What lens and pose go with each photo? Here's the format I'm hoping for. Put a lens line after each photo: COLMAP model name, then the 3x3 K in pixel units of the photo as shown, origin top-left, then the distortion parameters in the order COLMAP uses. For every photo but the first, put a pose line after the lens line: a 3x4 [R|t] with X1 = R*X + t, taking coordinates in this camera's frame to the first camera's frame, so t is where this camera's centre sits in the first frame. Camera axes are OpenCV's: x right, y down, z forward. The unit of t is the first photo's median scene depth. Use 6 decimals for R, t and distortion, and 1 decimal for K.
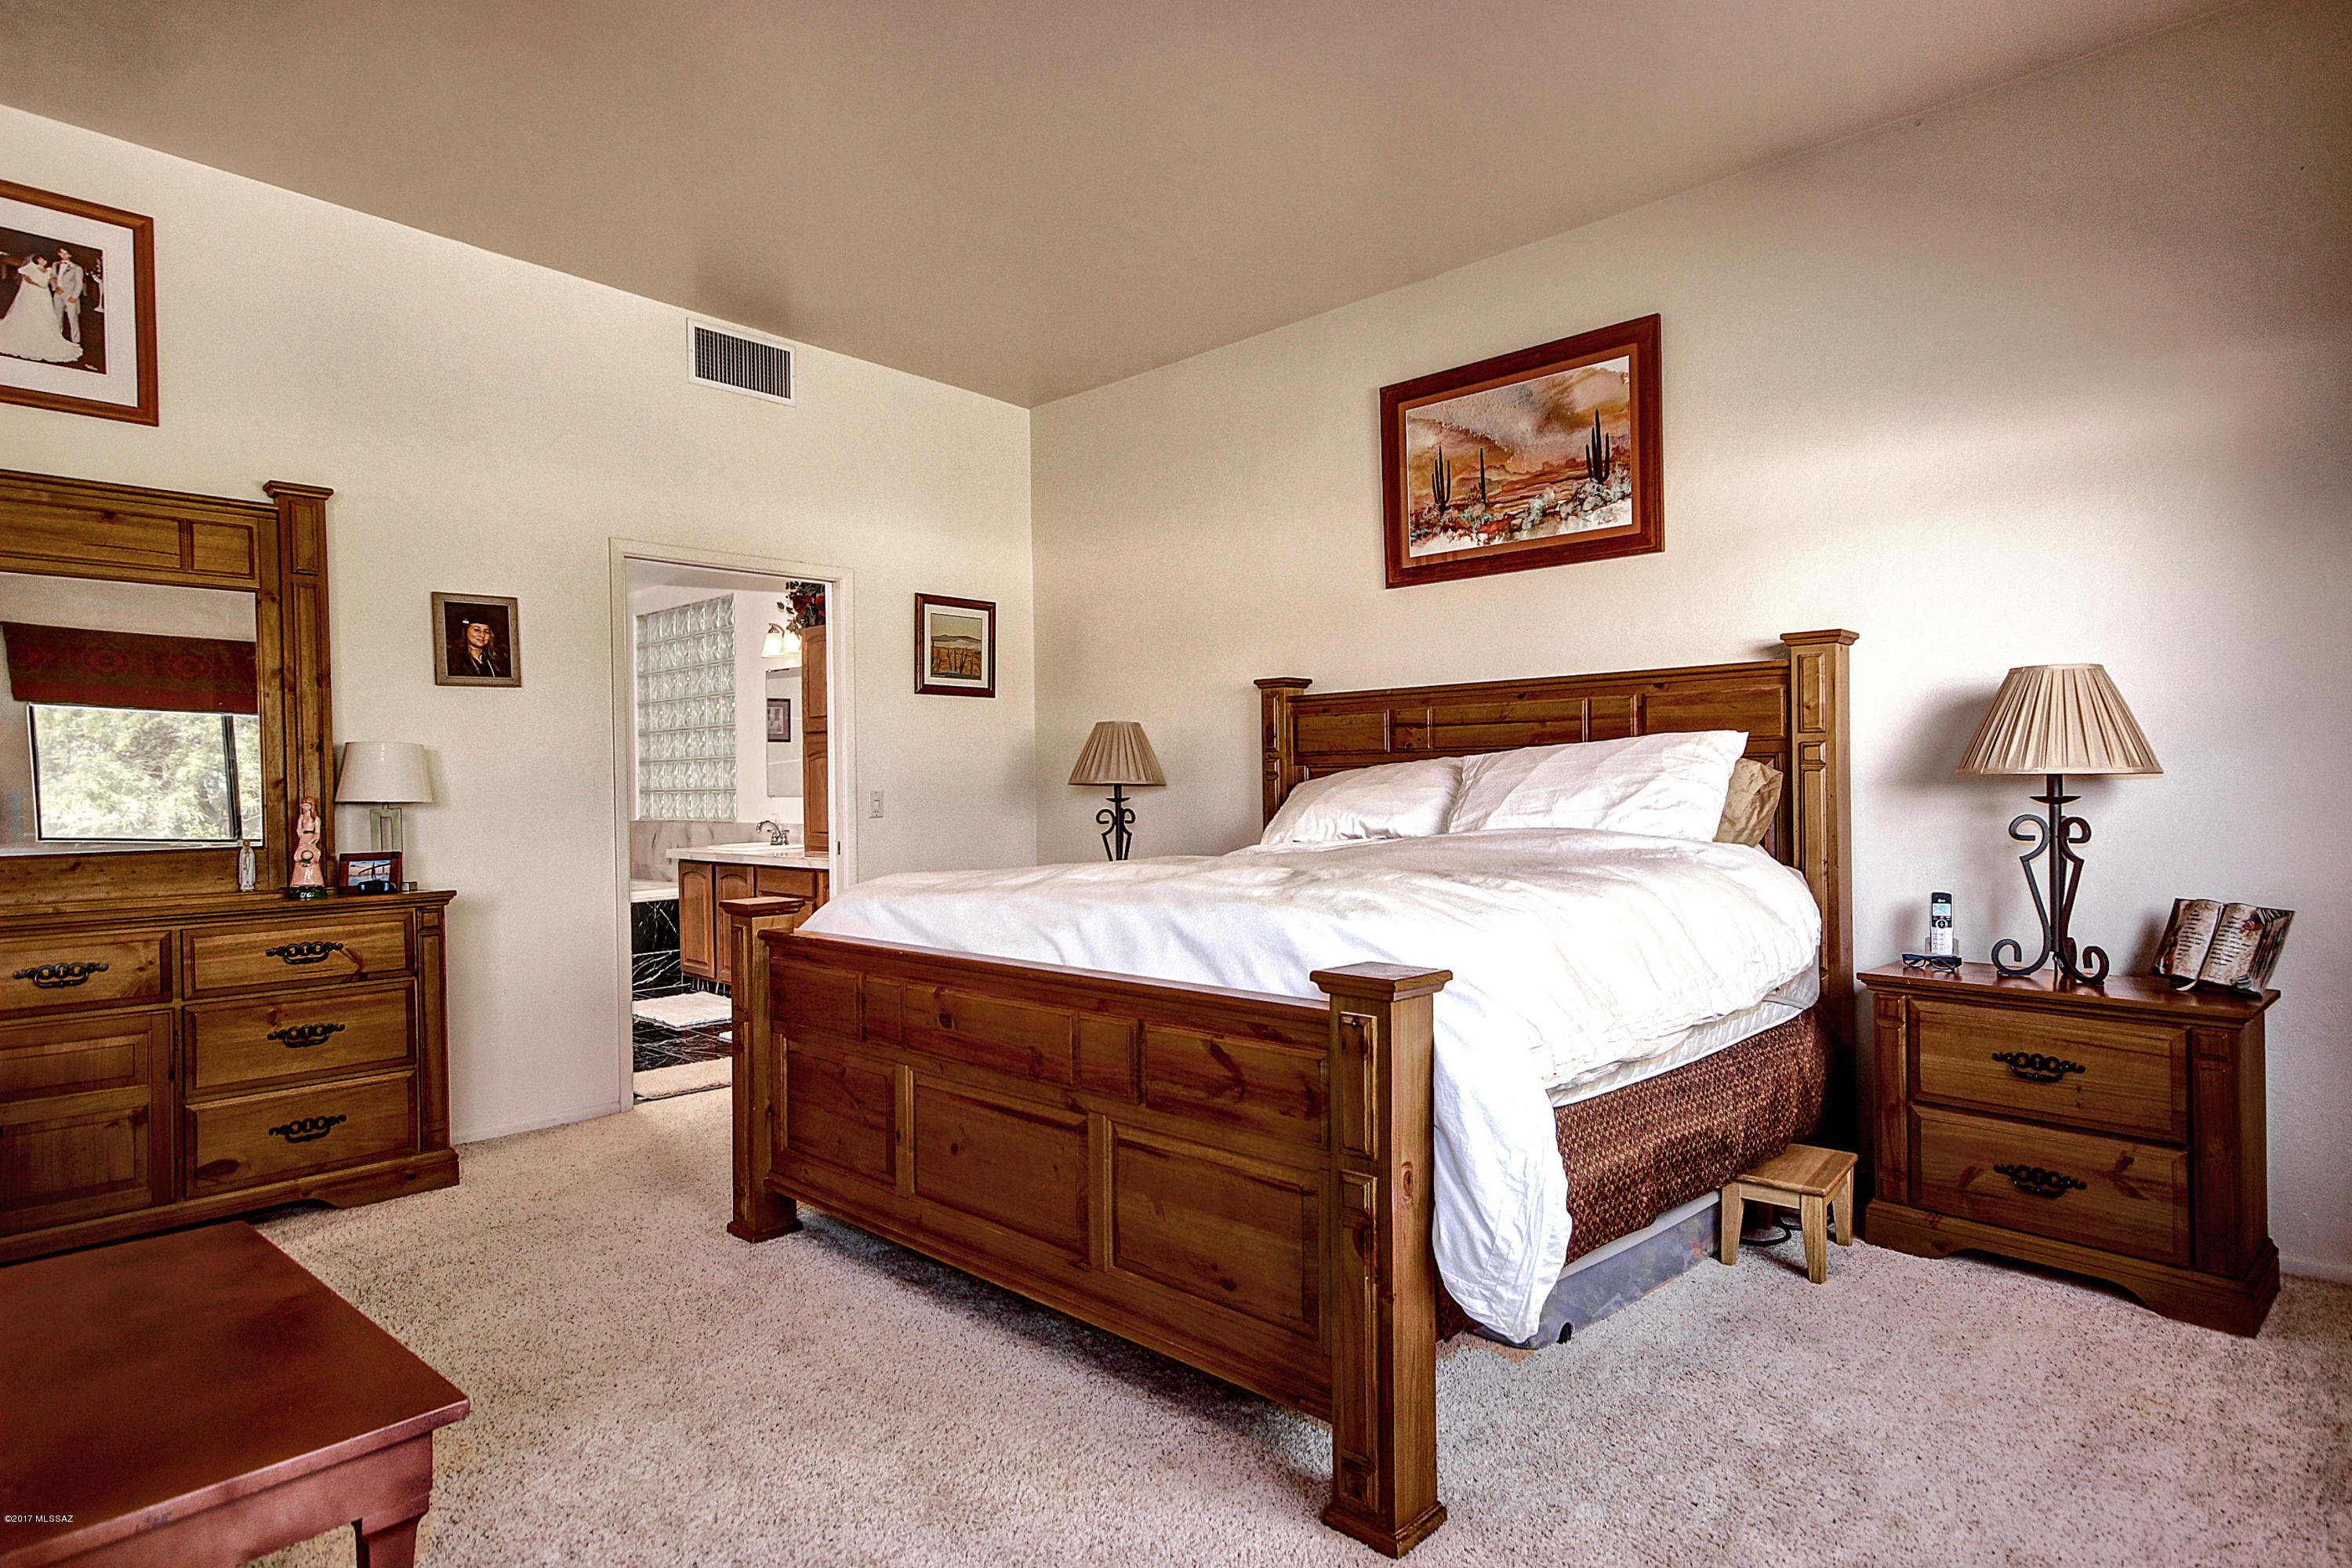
lens RADIAL K [[1265.4, 0, 1179.3], [0, 1265.4, 795.9], [0, 0, 1]] dist [0.013149, 0.001720]
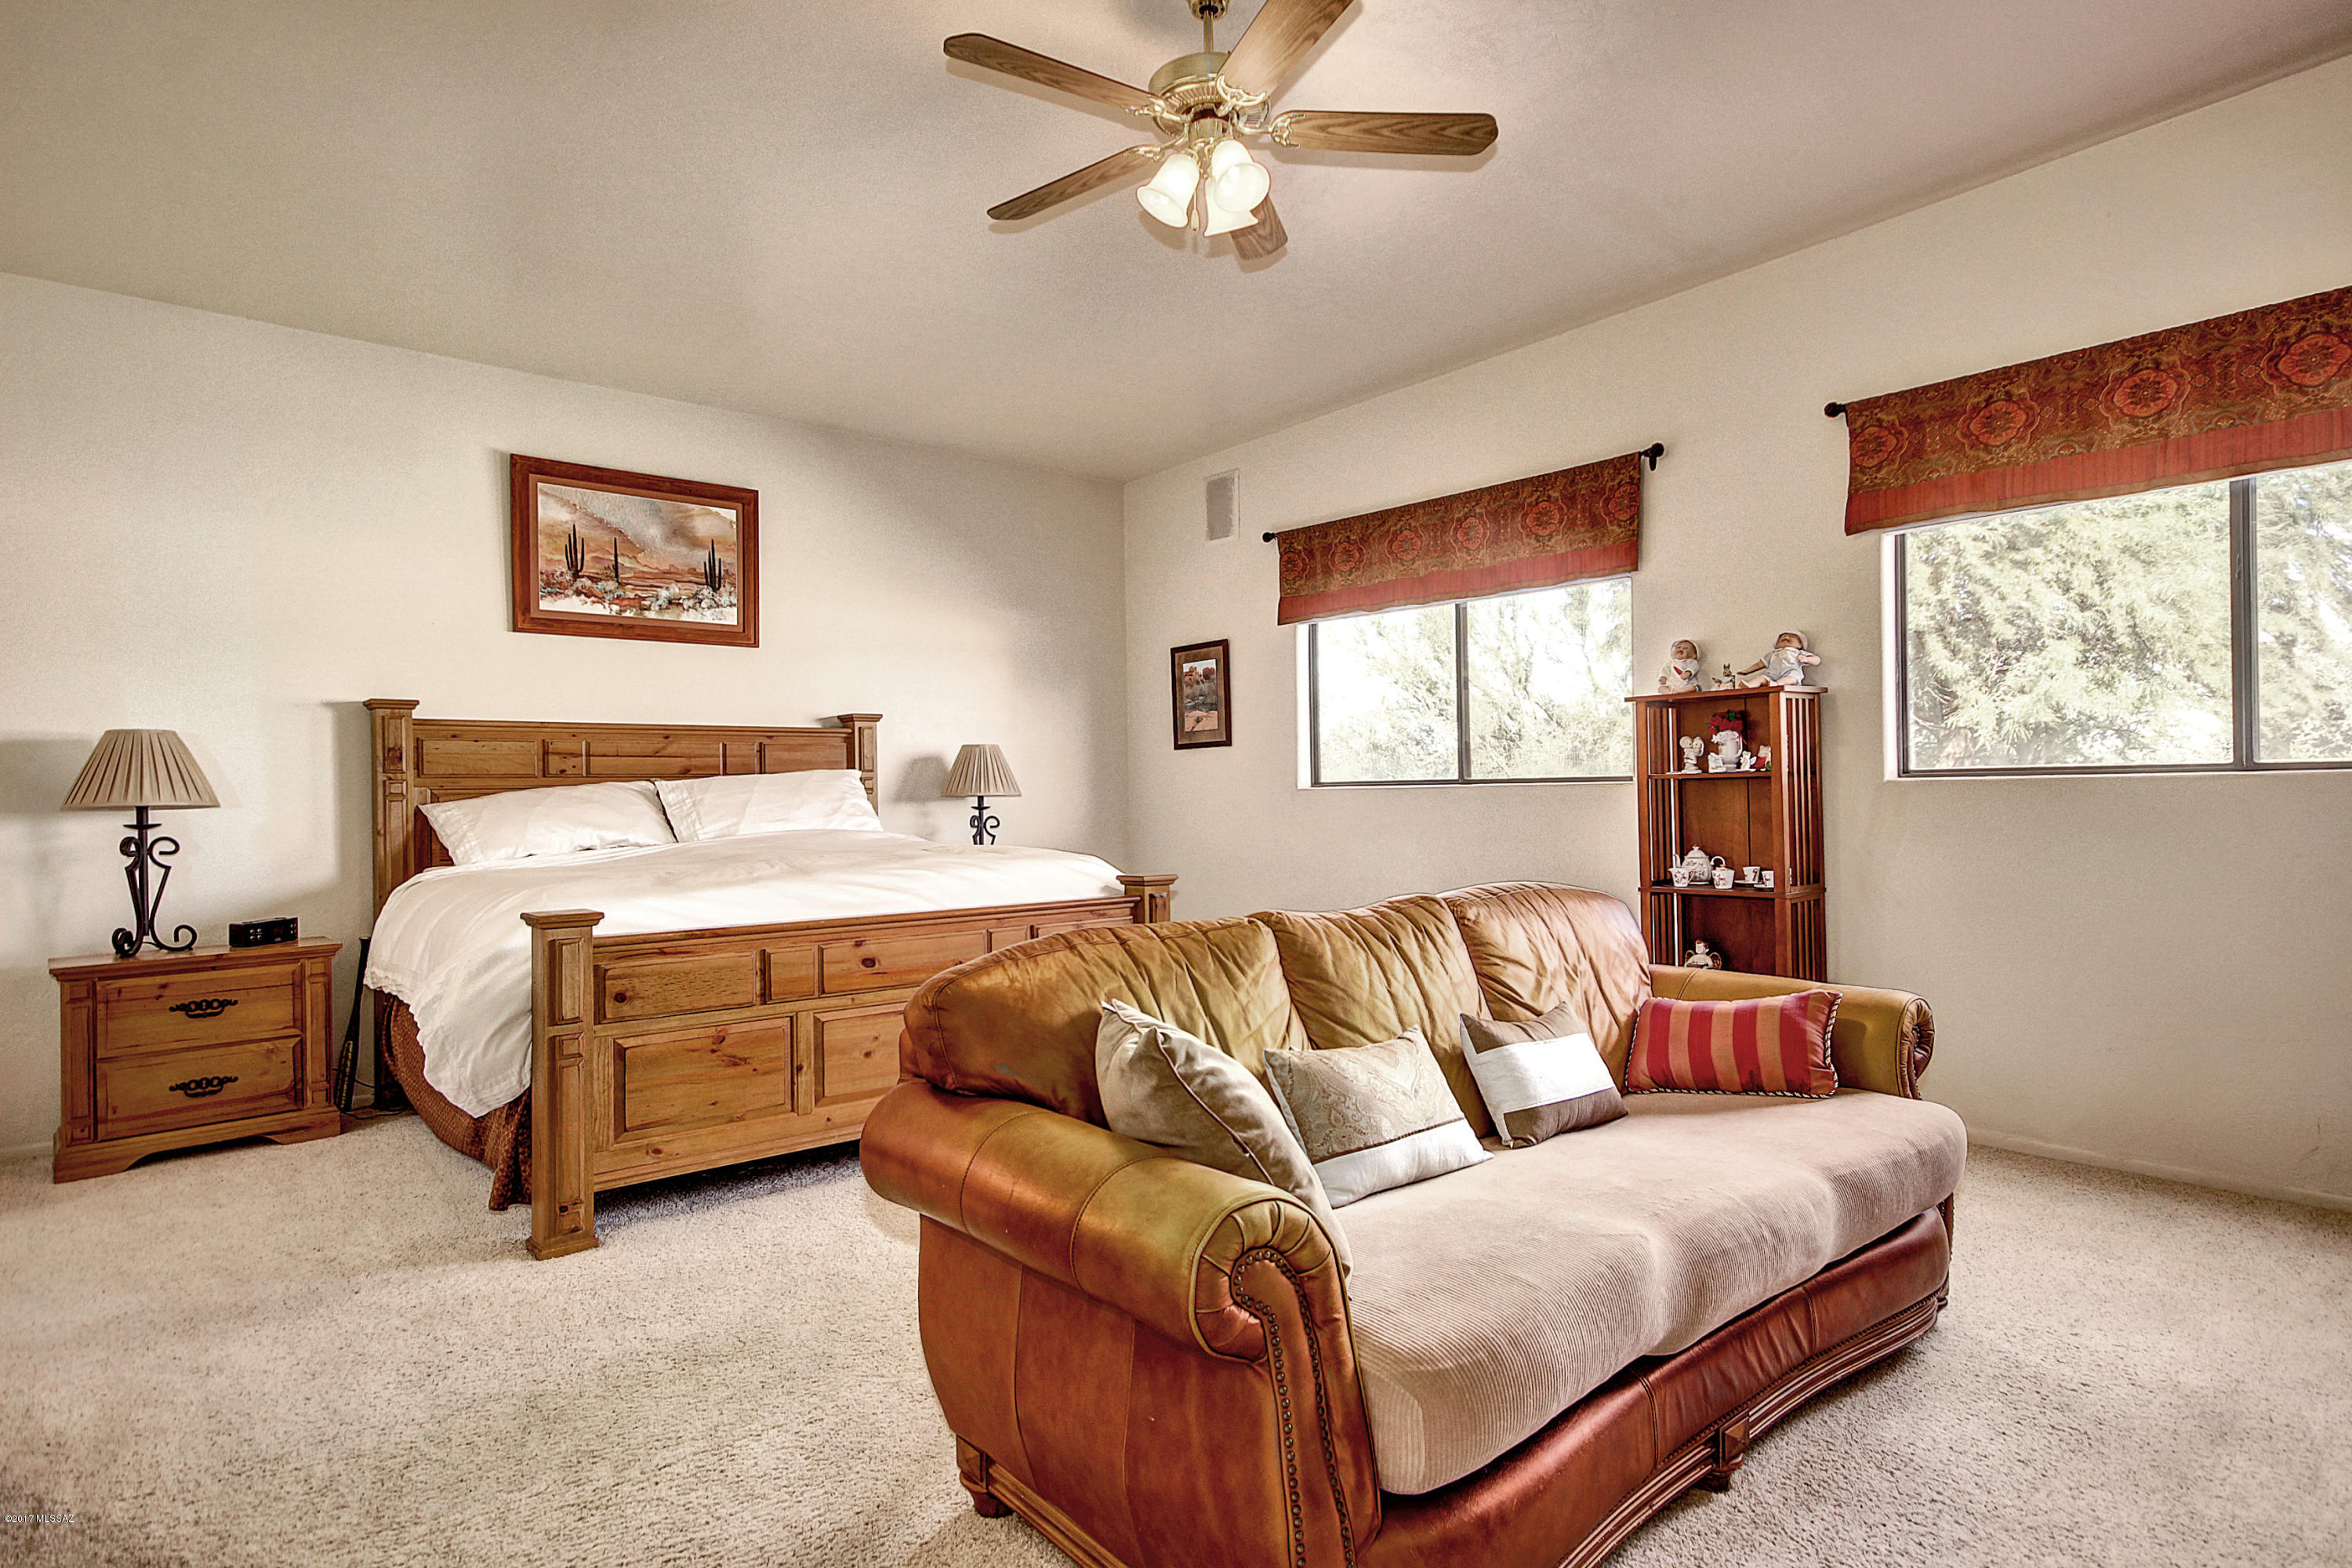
lens RADIAL K [[1265.4, 0, 1185.8], [0, 1265.4, 780.4], [0, 0, 1]] dist [0.013149, 0.001720]
pose [[0.131312, 0.016960, 0.991196, -0.943200], [0.018411, 0.999639, -0.019544, 0.002783], [-0.991170, 0.020816, 0.130952, 0.276846]]
